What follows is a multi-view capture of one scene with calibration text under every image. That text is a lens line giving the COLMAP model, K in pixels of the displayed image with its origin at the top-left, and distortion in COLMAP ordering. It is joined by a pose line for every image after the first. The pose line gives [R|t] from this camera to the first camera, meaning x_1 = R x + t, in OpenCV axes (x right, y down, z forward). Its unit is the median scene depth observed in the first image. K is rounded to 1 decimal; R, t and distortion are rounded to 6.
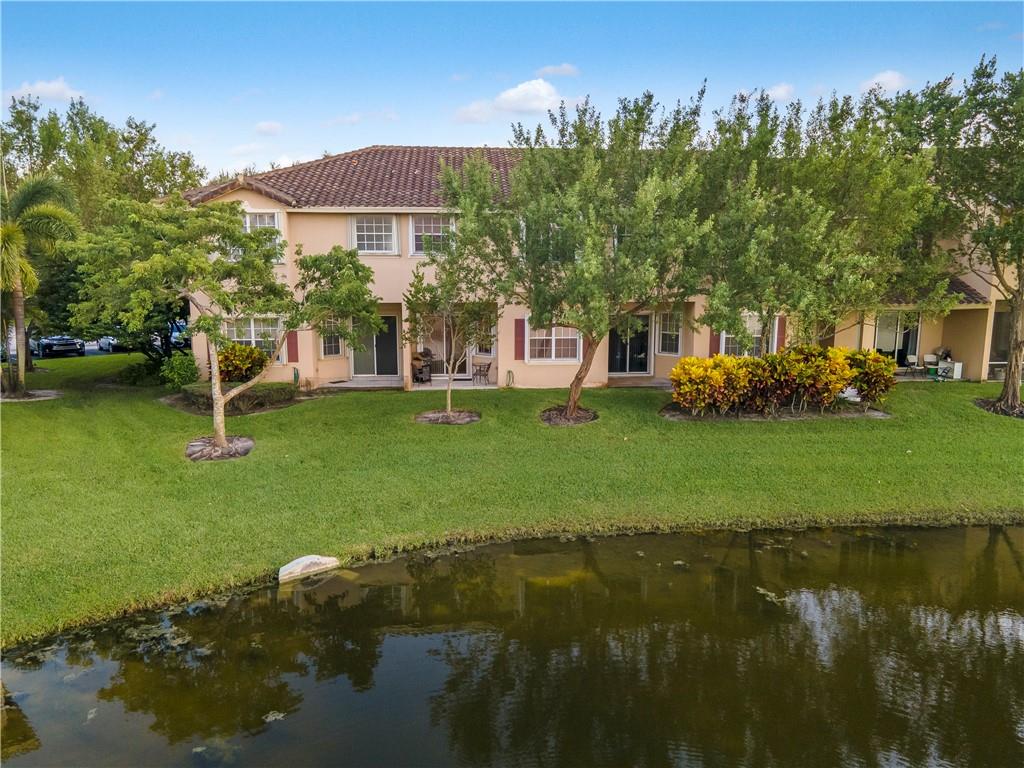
lens RADIAL K [[831.4, 0, 524.8], [0, 831.4, 383.7], [0, 0, 1]] dist [0.065781, 0.007213]
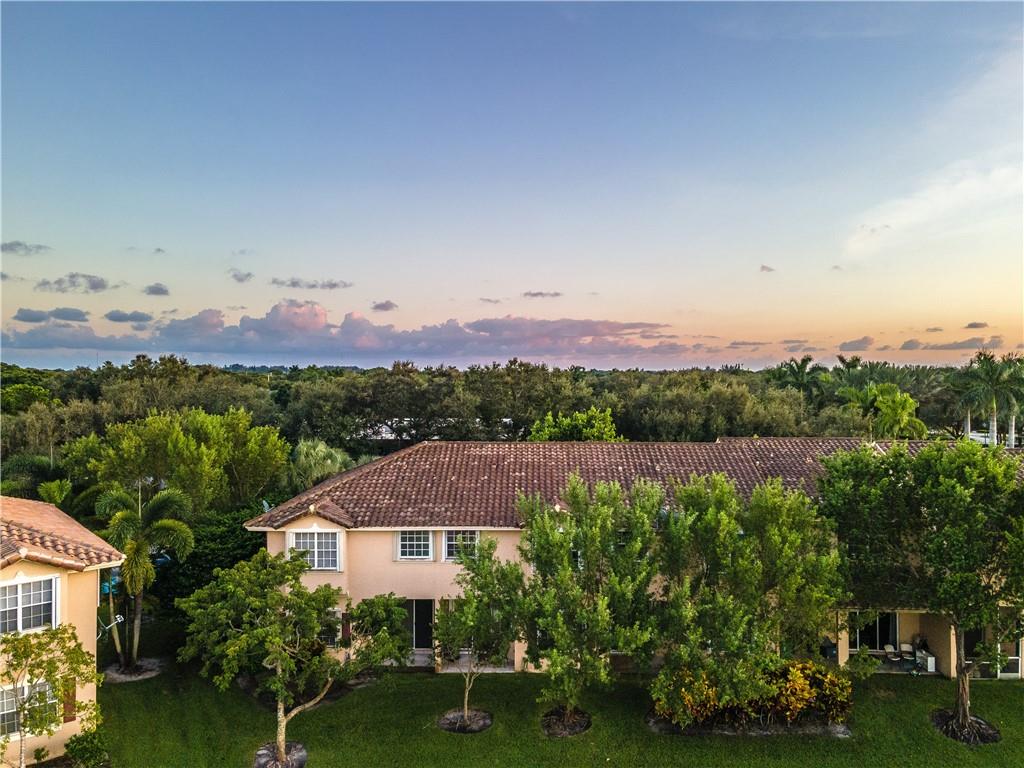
lens RADIAL K [[835.4, 0, 512.0], [0, 835.4, 384.0], [0, 0, 1]] dist [0.058177, 0.010061]
pose [[0.994869, 0.001947, -0.101149, 0.092030], [-0.015660, 0.990728, -0.134957, -0.262458], [0.099948, 0.135849, 0.985675, -0.248927]]
